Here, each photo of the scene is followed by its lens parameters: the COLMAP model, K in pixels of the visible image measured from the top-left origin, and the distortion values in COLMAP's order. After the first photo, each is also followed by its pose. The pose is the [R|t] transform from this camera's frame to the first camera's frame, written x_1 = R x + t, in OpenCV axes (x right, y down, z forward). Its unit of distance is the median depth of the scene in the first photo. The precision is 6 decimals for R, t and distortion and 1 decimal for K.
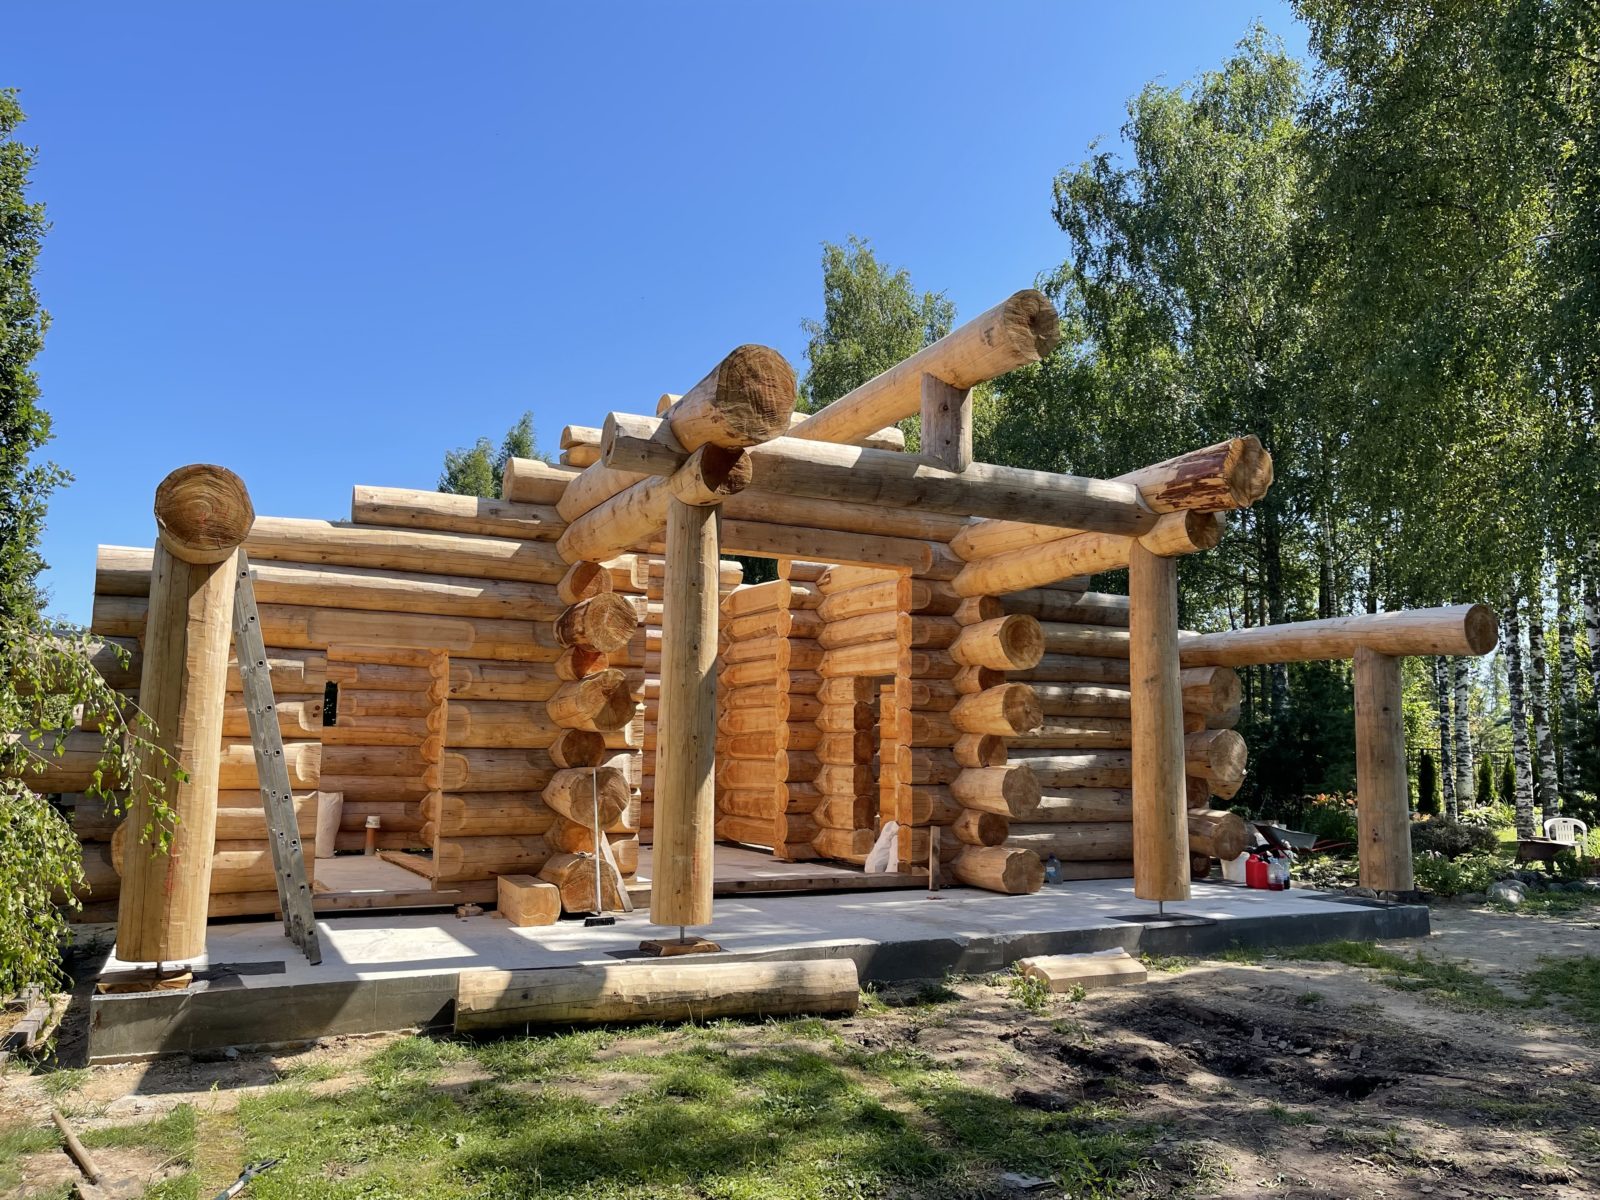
lens RADIAL K [[1194.7, 0, 800.0], [0, 1194.7, 600.0], [0, 0, 1]] dist [0.038190, 0.000416]
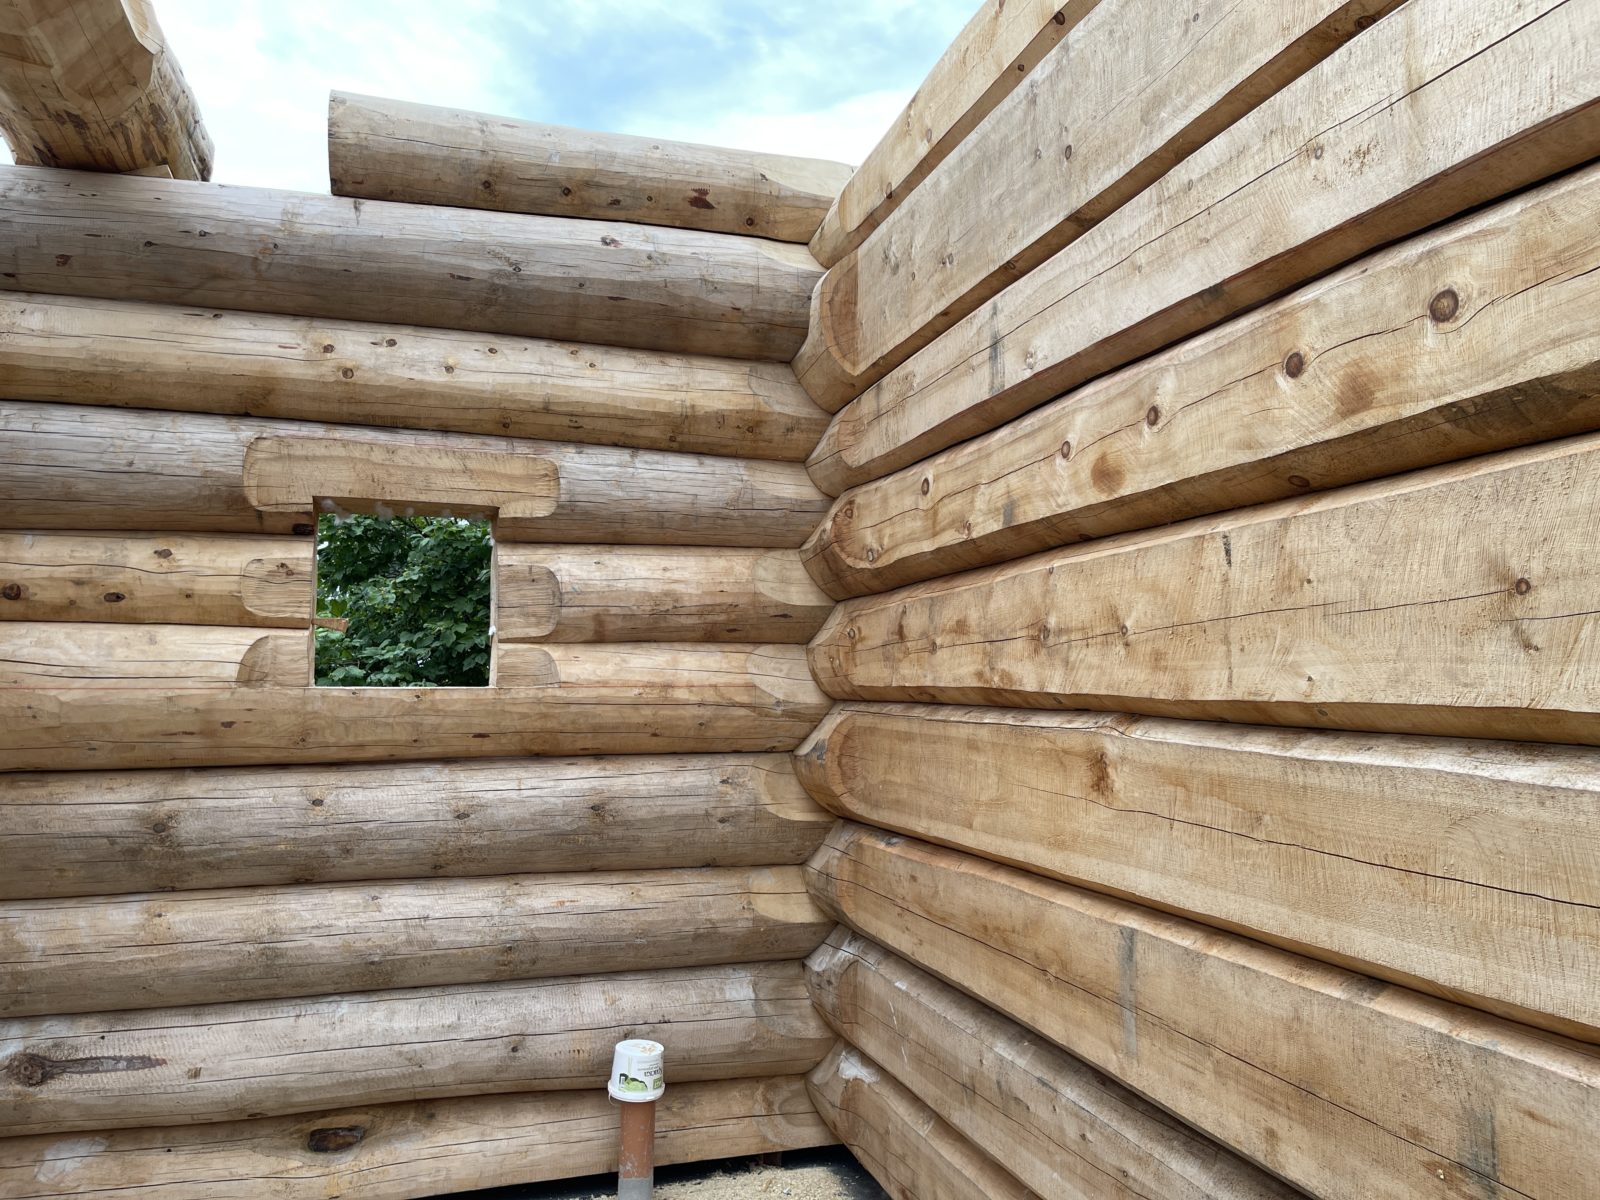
lens RADIAL K [[1194.7, 0, 800.0], [0, 1194.7, 600.0], [0, 0, 1]] dist [0.038190, 0.000416]
pose [[0.991256, -0.025500, -0.129463, -0.284461], [0.034657, 0.997016, 0.068978, 0.071543], [0.127318, -0.072862, 0.989182, 0.756366]]
